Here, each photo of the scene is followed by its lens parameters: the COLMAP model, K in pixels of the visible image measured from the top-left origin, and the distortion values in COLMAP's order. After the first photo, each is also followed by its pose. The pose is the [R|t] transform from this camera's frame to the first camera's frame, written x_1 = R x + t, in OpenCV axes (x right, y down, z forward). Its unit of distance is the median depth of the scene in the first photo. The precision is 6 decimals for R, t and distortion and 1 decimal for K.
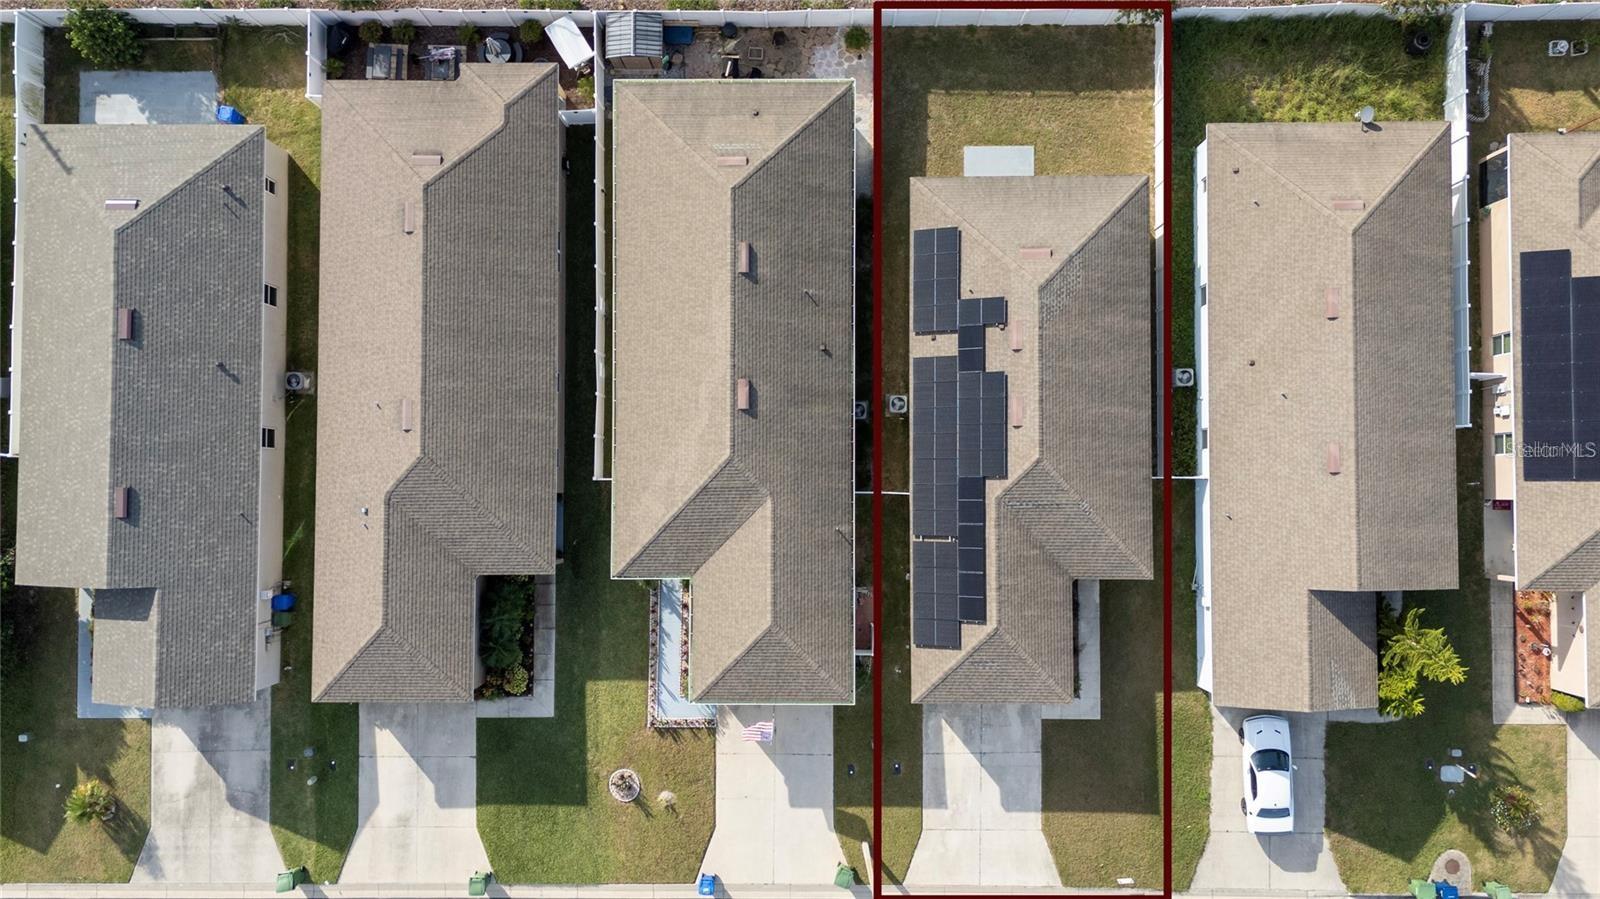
lens RADIAL K [[1187.5, 0, 794.2], [0, 1187.5, 453.0], [0, 0, 1]] dist [0.092352, -0.118283]
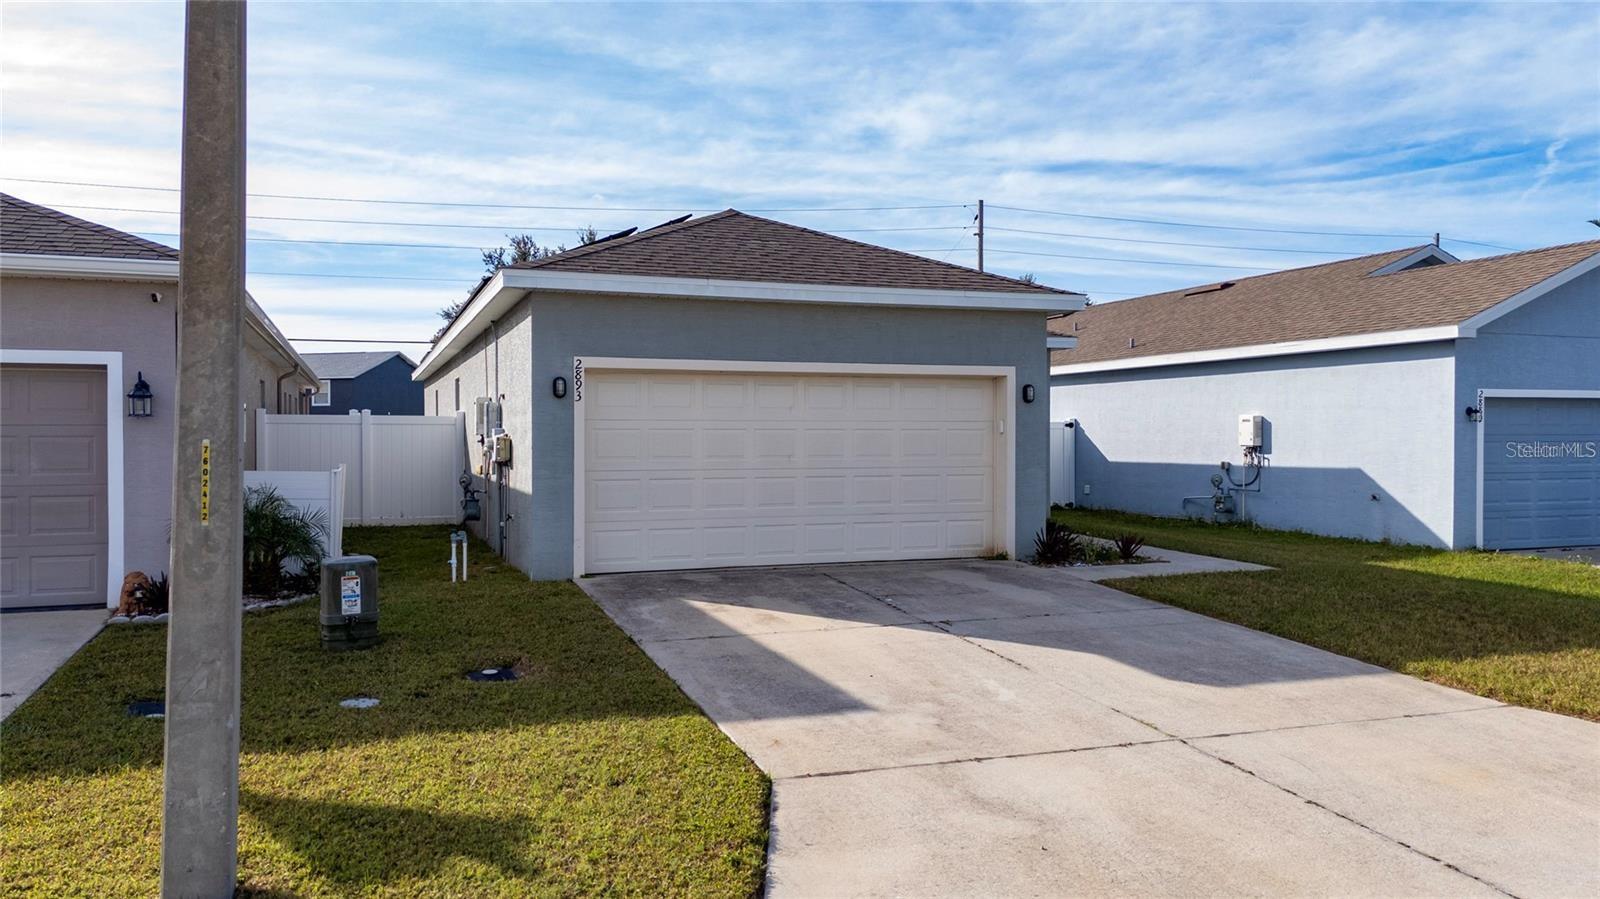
lens RADIAL K [[1189.6, 0, 807.1], [0, 1189.6, 452.3], [0, 0, 1]] dist [0.092236, -0.121741]
pose [[0.937086, 0.022032, 0.348402, 0.069389], [0.347252, 0.043663, -0.936755, 0.426698], [-0.035851, 0.998803, 0.033266, 0.970505]]
